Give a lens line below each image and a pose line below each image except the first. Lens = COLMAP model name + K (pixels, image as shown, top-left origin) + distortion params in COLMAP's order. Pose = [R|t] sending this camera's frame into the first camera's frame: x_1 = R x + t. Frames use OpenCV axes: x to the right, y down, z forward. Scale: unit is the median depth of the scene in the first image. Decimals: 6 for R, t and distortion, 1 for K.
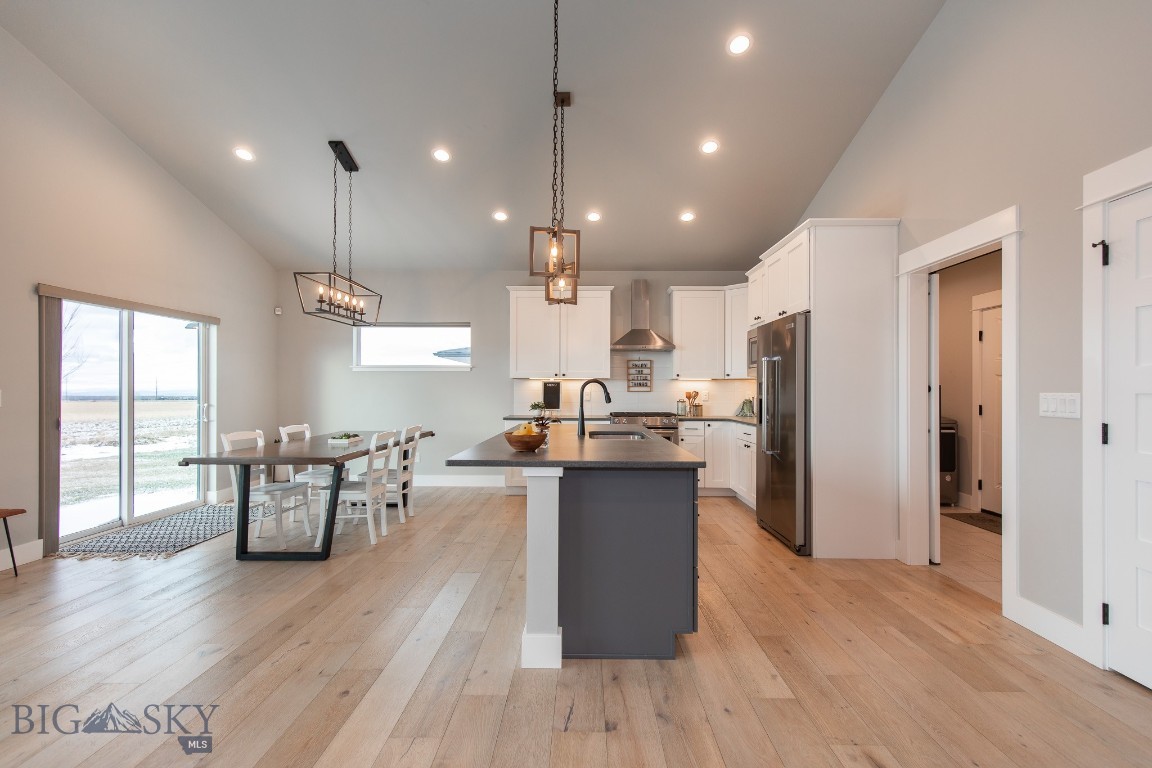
lens RADIAL K [[520.1, 0, 577.4], [0, 520.1, 387.9], [0, 0, 1]] dist [0.007694, -0.000014]
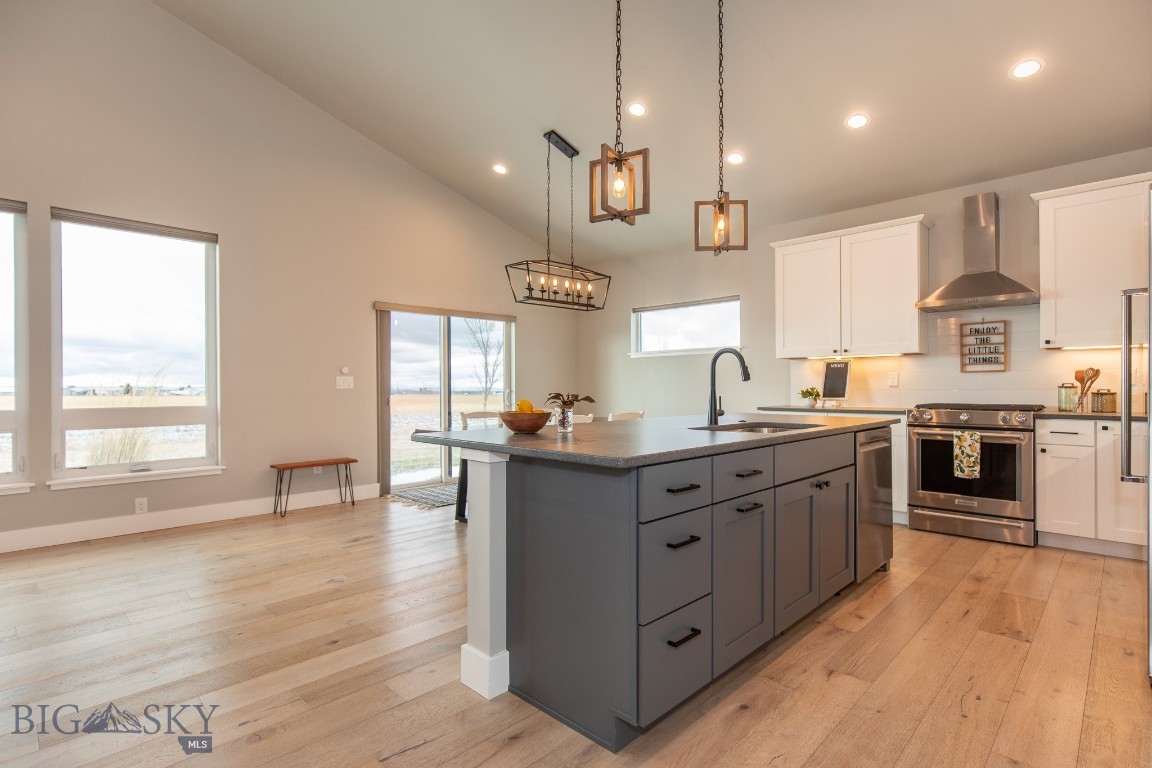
lens RADIAL K [[561.6, 0, 580.2], [0, 561.6, 383.9], [0, 0, 1]] dist [0.000213, 0.000091]
pose [[0.725983, -0.009674, -0.687644, 0.319741], [0.010724, 0.999939, -0.002745, 0.025517], [0.687629, -0.005382, 0.726042, 0.222859]]
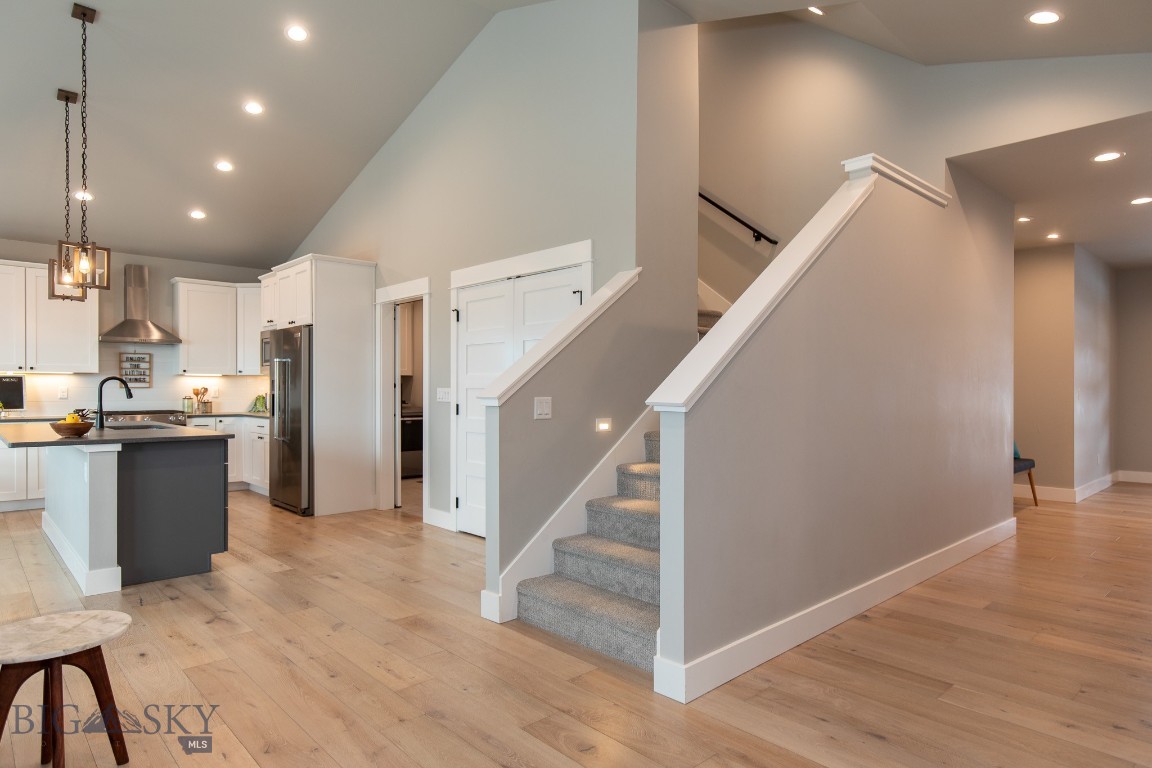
lens RADIAL K [[671.6, 0, 576.1], [0, 671.6, 390.3], [0, 0, 1]] dist [0.000824, -0.000850]
pose [[0.725183, -0.004178, 0.688543, -0.178302], [-0.003484, 0.999947, 0.009737, -0.003716], [-0.688547, -0.009460, 0.725130, -0.519779]]
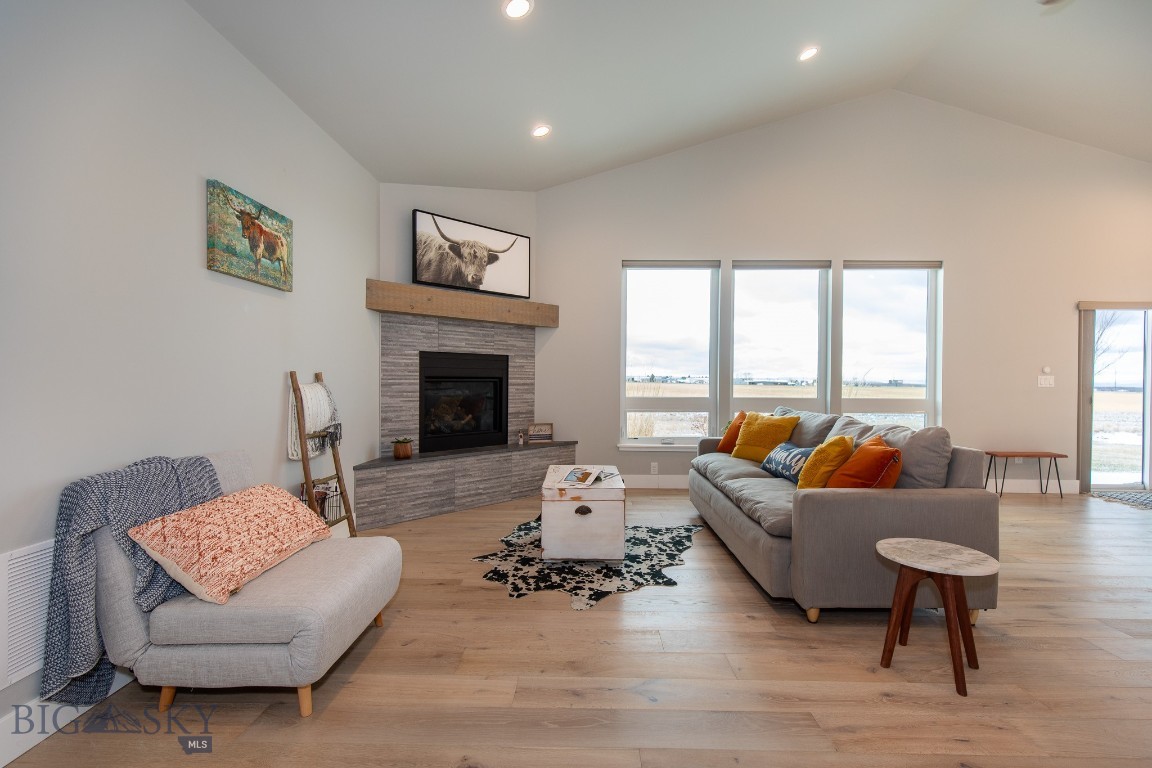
lens RADIAL K [[502.0, 0, 579.3], [0, 502.0, 388.2], [0, 0, 1]] dist [0.001378, 0.000136]
pose [[-0.003999, 0.014069, -0.999893, 0.278335], [-0.000553, 0.999901, 0.014071, 0.014689], [0.999992, 0.000609, -0.003991, -0.281799]]
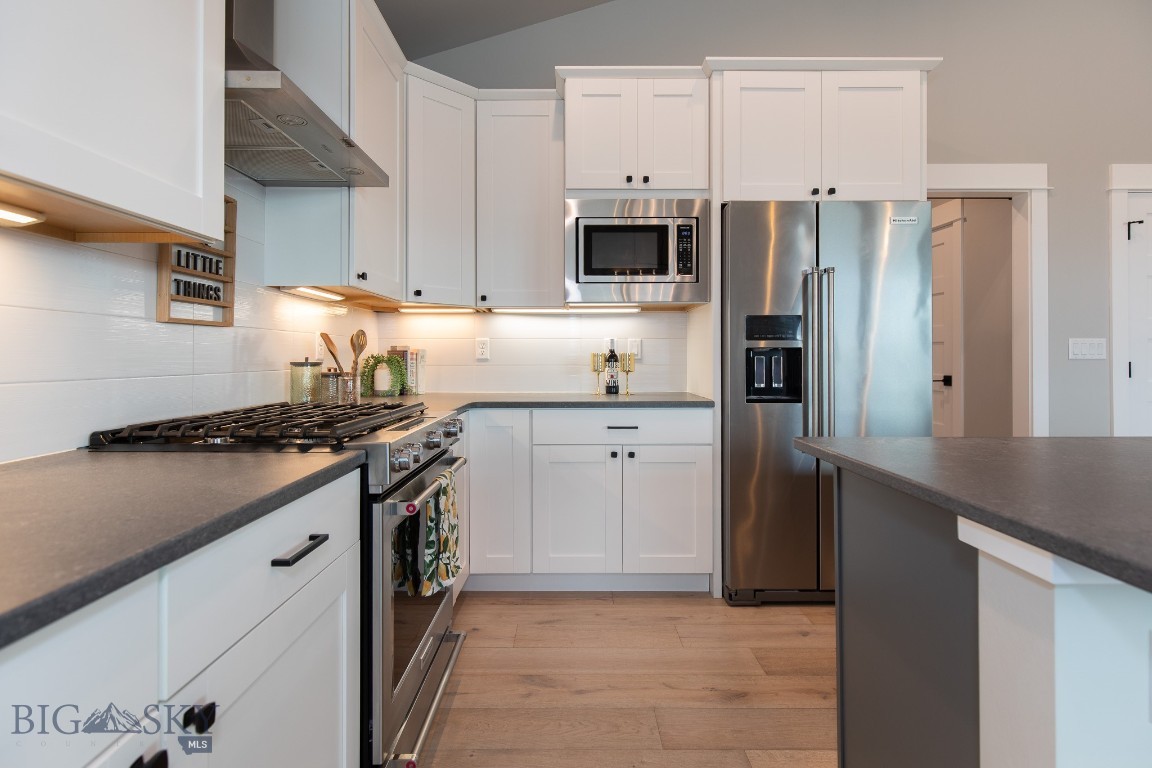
lens RADIAL K [[577.2, 0, 577.2], [0, 577.2, 352.1], [0, 0, 1]] dist [0.001347, 0.000379]
pose [[-0.019779, 0.002370, 0.999802, -0.190647], [-0.006090, 0.999978, -0.002491, 0.026641], [-0.999786, -0.006138, -0.019764, 1.147123]]
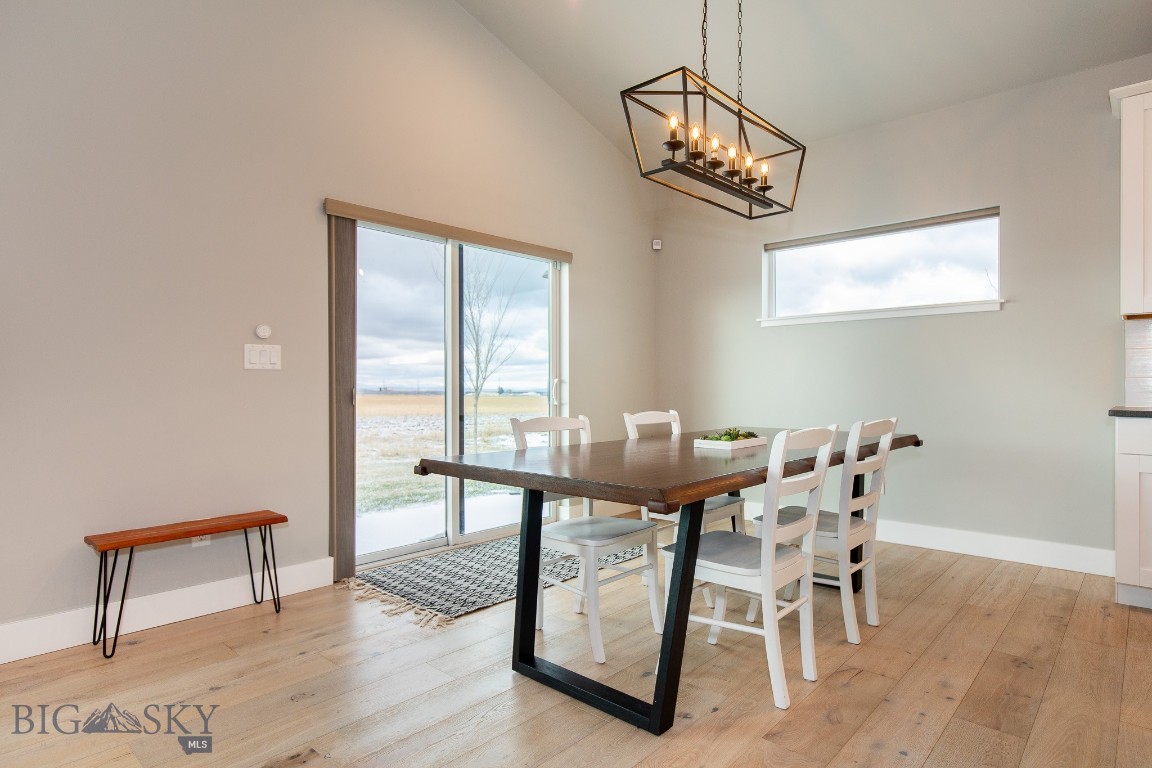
lens RADIAL K [[625.5, 0, 583.5], [0, 625.5, 388.5], [0, 0, 1]] dist [0.002603, 0.000225]
pose [[0.750908, -0.000466, -0.660407, -0.160410], [0.005241, 0.999972, 0.005254, 0.044752], [0.660387, -0.007407, 0.750889, 0.465025]]
